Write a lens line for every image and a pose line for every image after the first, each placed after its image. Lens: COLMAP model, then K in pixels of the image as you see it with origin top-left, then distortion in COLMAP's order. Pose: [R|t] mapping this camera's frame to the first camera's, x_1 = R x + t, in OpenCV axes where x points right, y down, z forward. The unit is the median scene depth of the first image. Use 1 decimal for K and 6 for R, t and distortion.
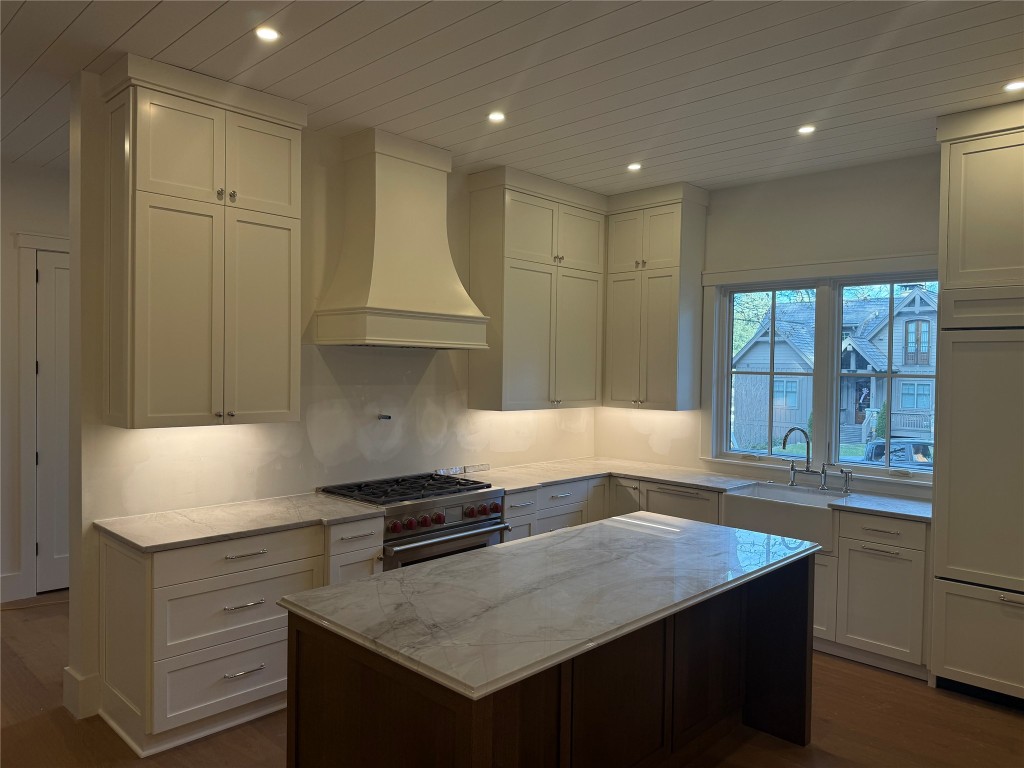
lens RADIAL K [[709.8, 0, 512.2], [0, 709.8, 377.6], [0, 0, 1]] dist [0.127611, -0.179967]
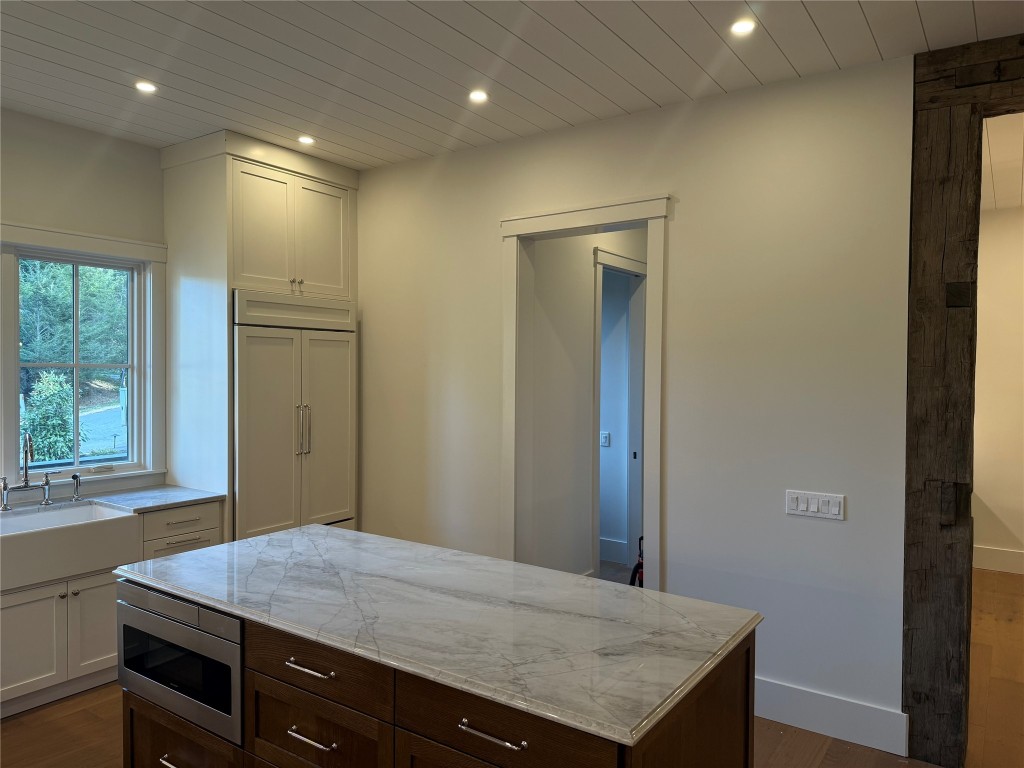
lens RADIAL K [[709.8, 0, 512.2], [0, 709.8, 377.6], [0, 0, 1]] dist [0.127611, -0.179967]
pose [[-0.155825, -0.031245, 0.987290, -0.901587], [0.003093, 0.999479, 0.032119, -0.028813], [-0.987780, 0.008058, -0.155647, 1.169865]]
